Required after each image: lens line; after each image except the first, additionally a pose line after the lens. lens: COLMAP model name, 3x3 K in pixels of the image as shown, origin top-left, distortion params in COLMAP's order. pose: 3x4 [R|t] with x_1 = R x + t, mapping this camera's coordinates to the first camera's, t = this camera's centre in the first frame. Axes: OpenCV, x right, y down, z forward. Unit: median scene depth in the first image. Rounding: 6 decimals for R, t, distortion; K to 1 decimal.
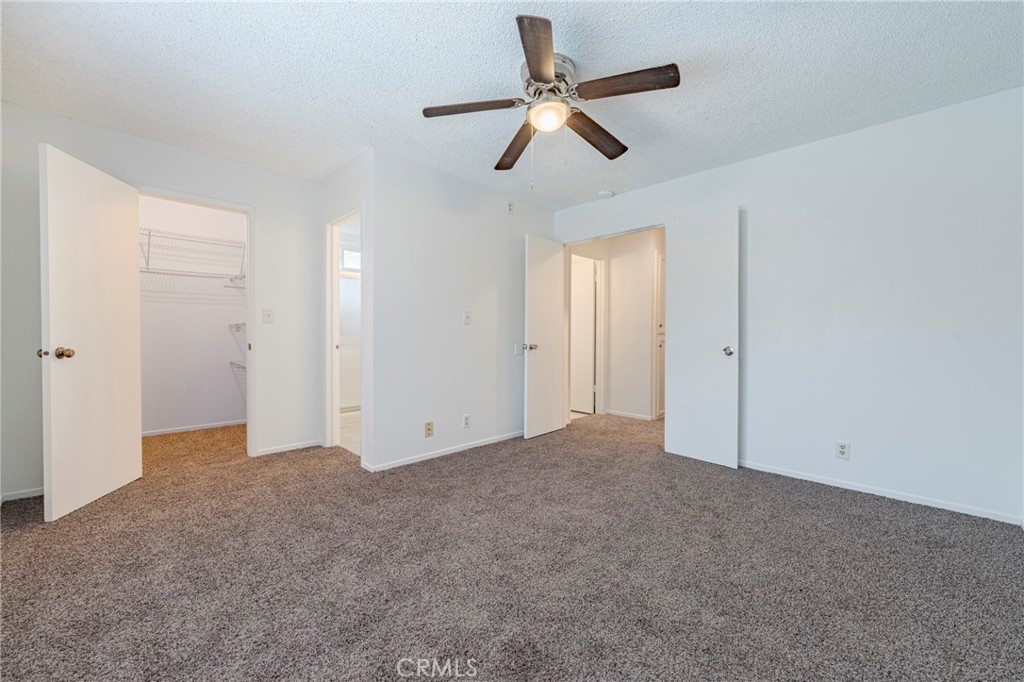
lens RADIAL K [[403.0, 0, 513.3], [0, 403.0, 339.0], [0, 0, 1]] dist [-0.000722, -0.000103]
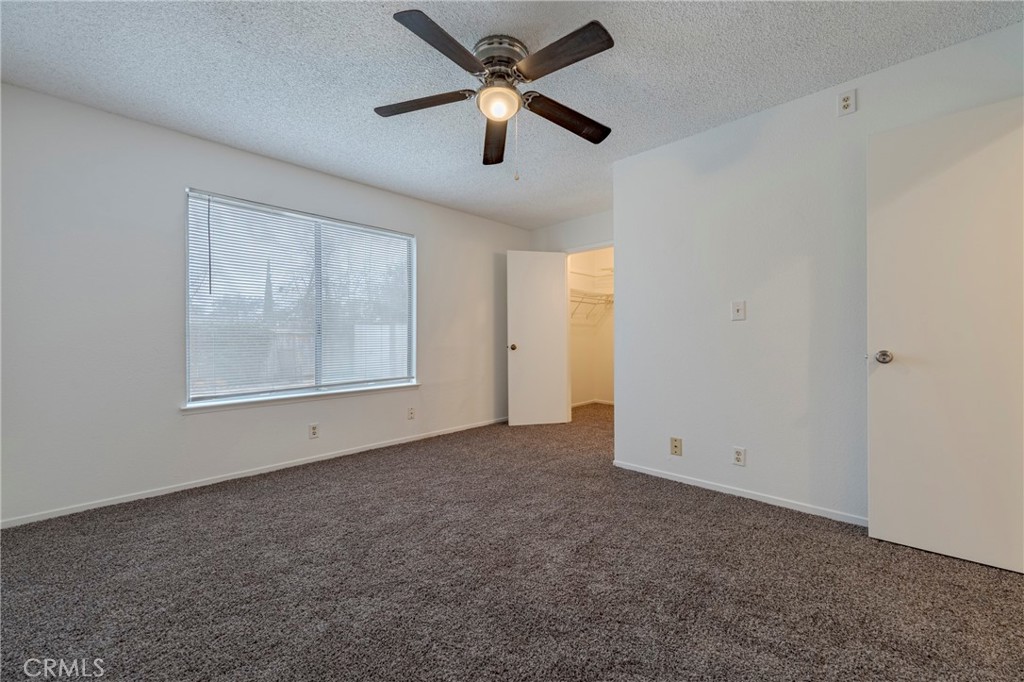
lens RADIAL K [[403.0, 0, 510.5], [0, 403.0, 338.4], [0, 0, 1]] dist [-0.000722, -0.000103]
pose [[0.015000, -0.001849, -0.999886, 0.651354], [-0.000182, 0.999998, -0.001852, -0.004130], [0.999887, 0.000210, 0.014999, 0.644259]]
